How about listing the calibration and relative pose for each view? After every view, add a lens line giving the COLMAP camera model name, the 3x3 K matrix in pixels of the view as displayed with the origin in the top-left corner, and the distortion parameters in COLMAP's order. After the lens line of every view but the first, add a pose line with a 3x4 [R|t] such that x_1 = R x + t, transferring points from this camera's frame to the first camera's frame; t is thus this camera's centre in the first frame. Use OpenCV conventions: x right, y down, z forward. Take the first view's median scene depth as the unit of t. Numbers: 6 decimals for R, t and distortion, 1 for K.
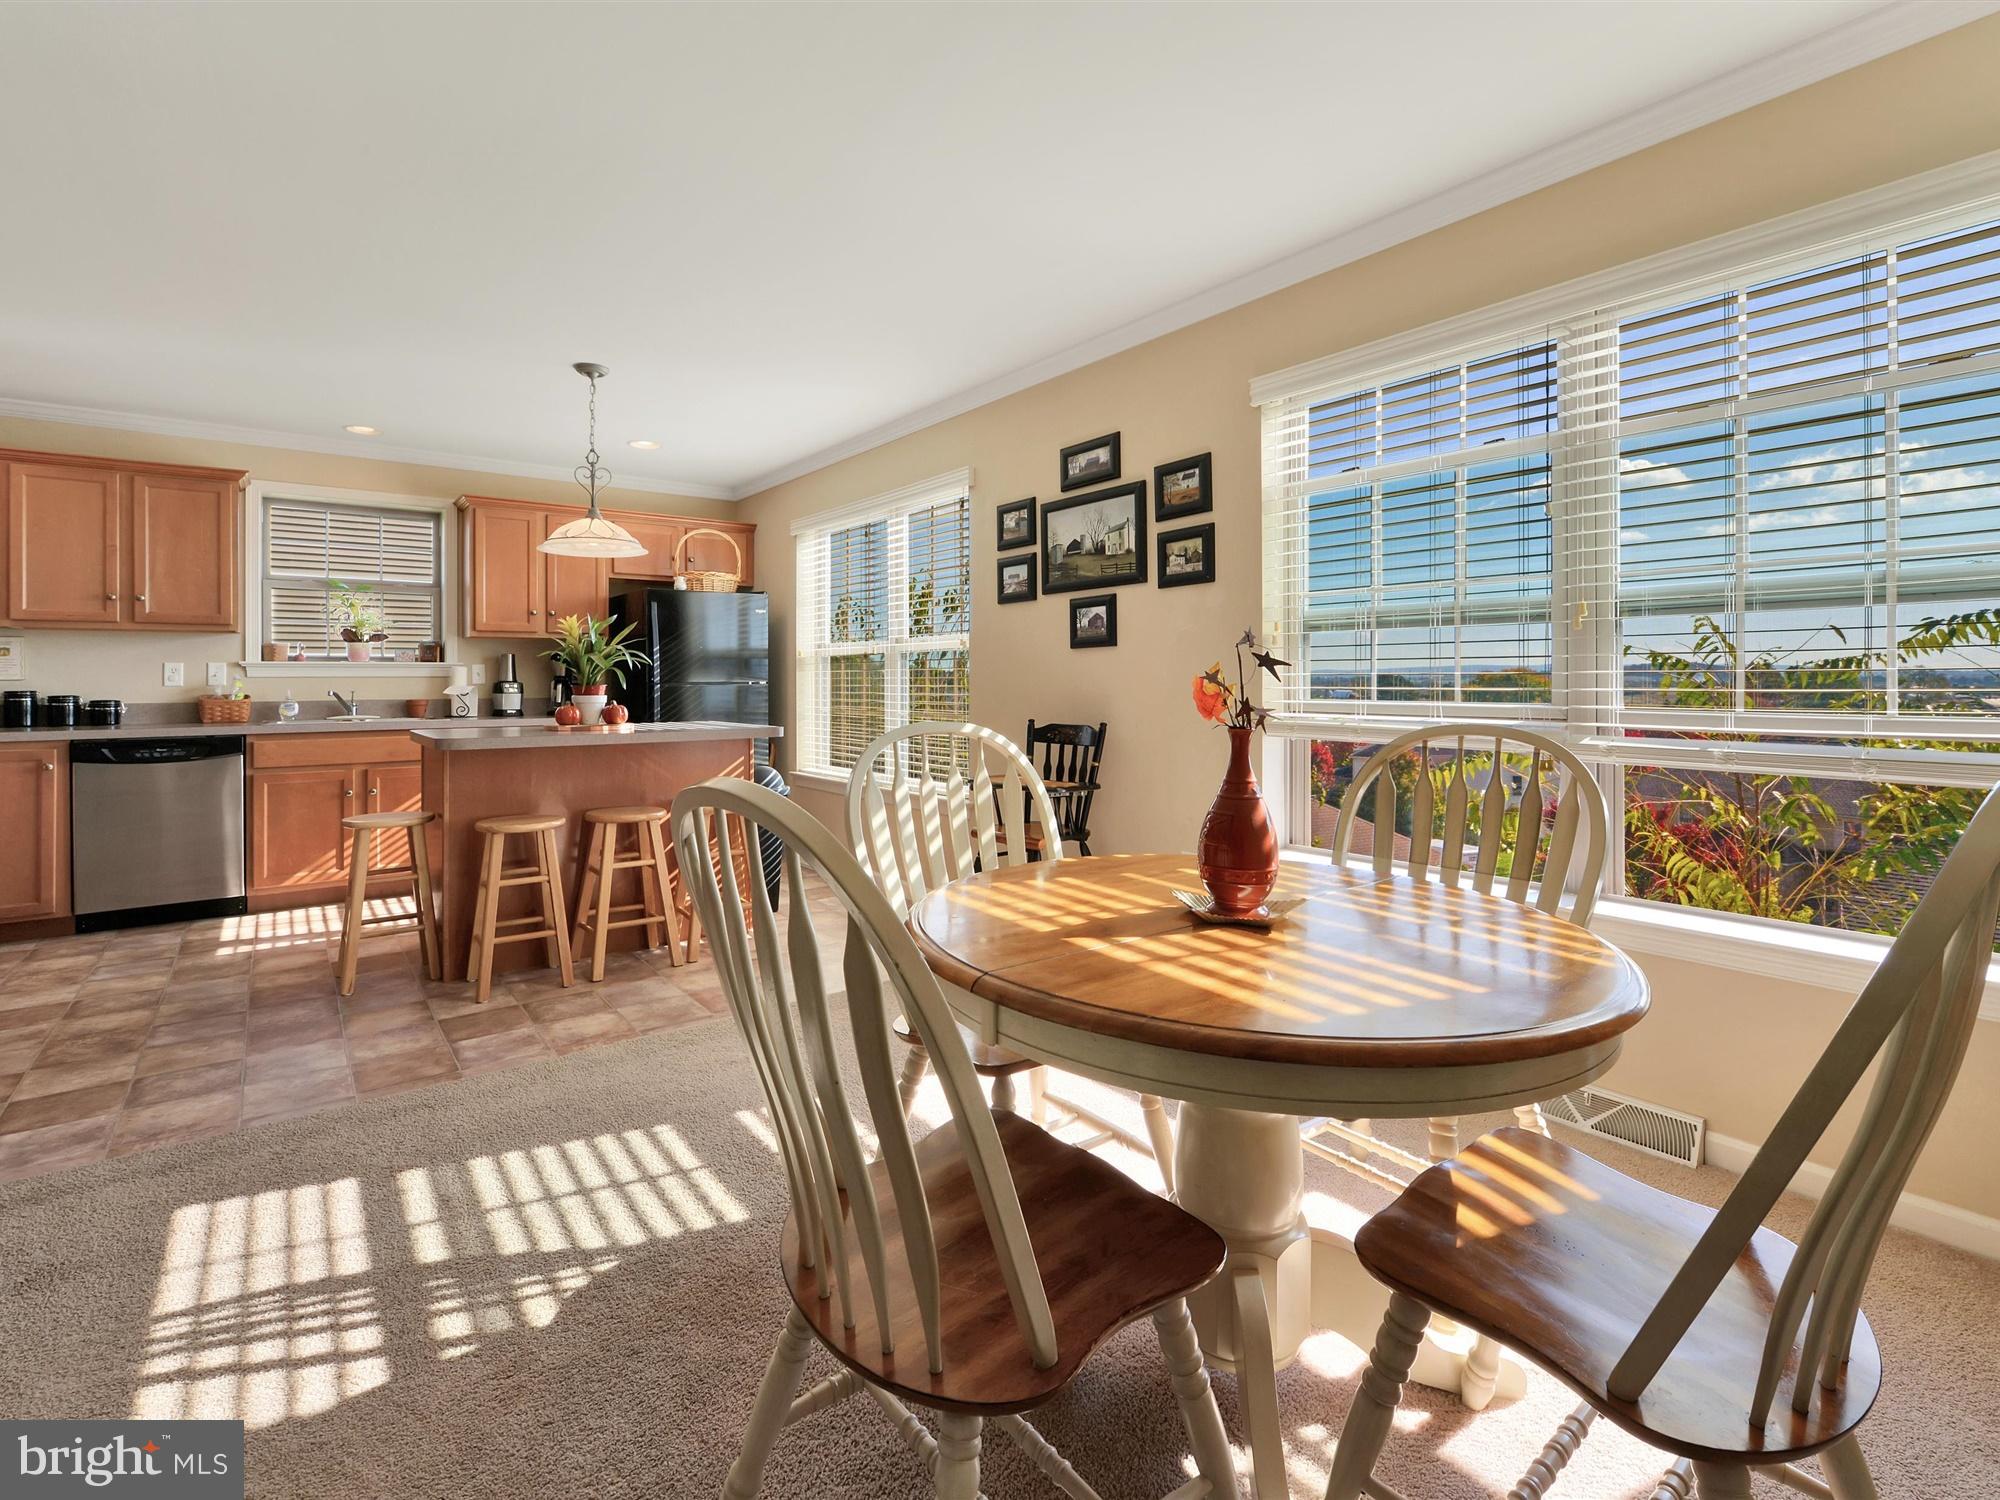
lens RADIAL K [[909.3, 0, 997.6], [0, 909.3, 685.7], [0, 0, 1]] dist [-0.002213, -0.000126]
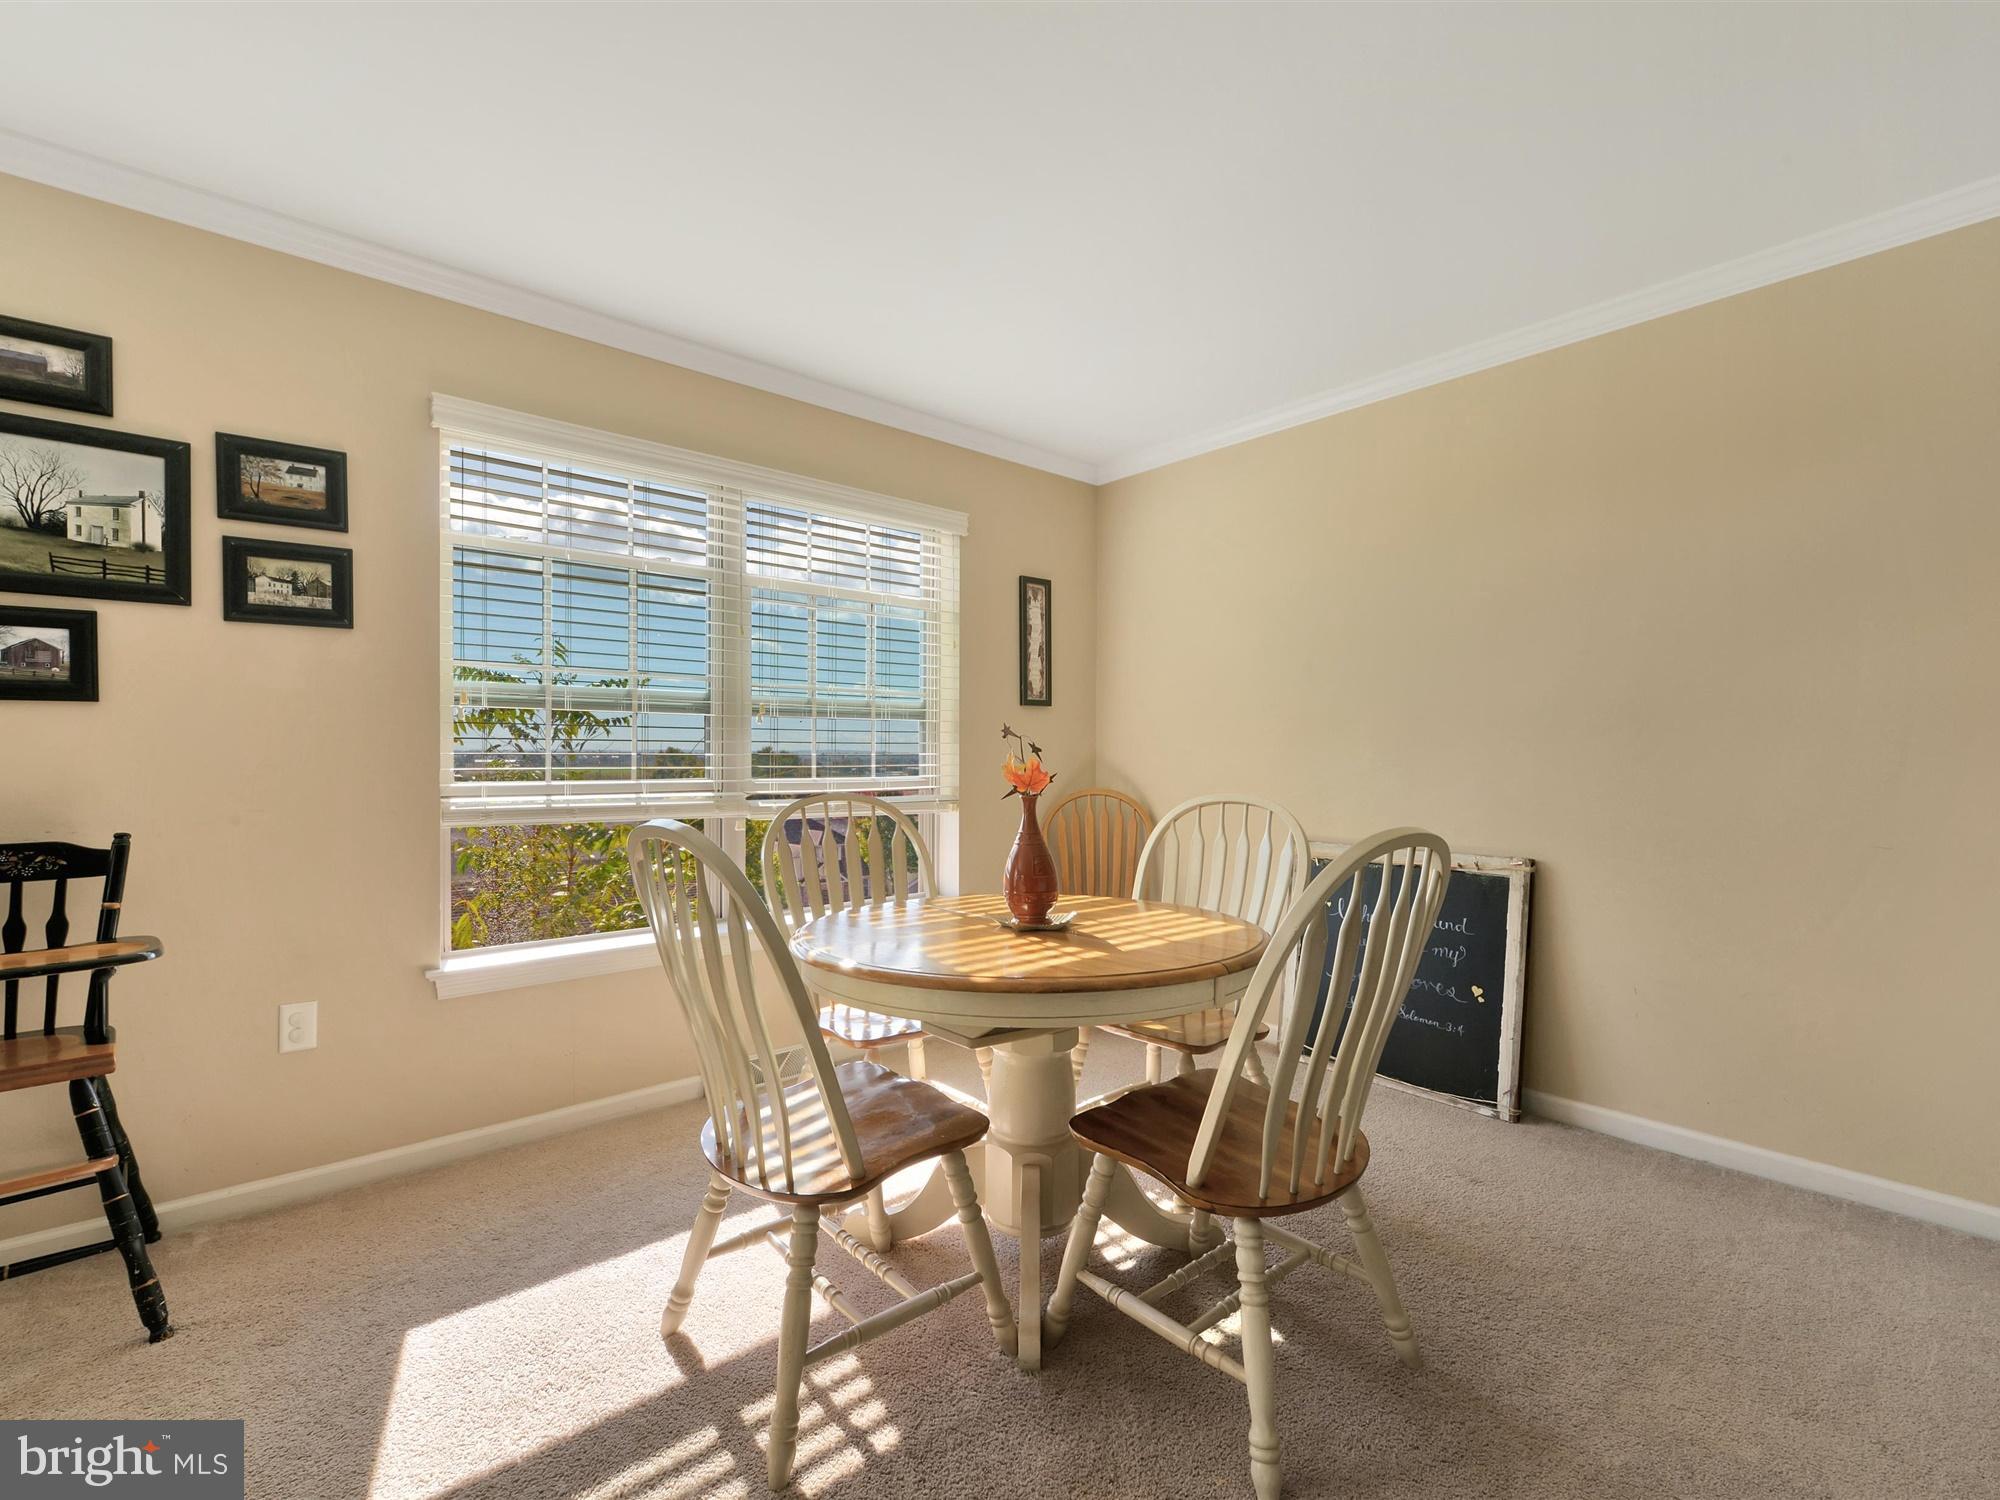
lens RADIAL K [[909.3, 0, 989.3], [0, 909.3, 759.1], [0, 0, 1]] dist [-0.002213, -0.000126]
pose [[-0.043405, 0.002051, 0.999055, -0.451452], [0.007760, 0.999968, -0.001716, -0.001543], [-0.999027, 0.007678, -0.043420, 0.435025]]
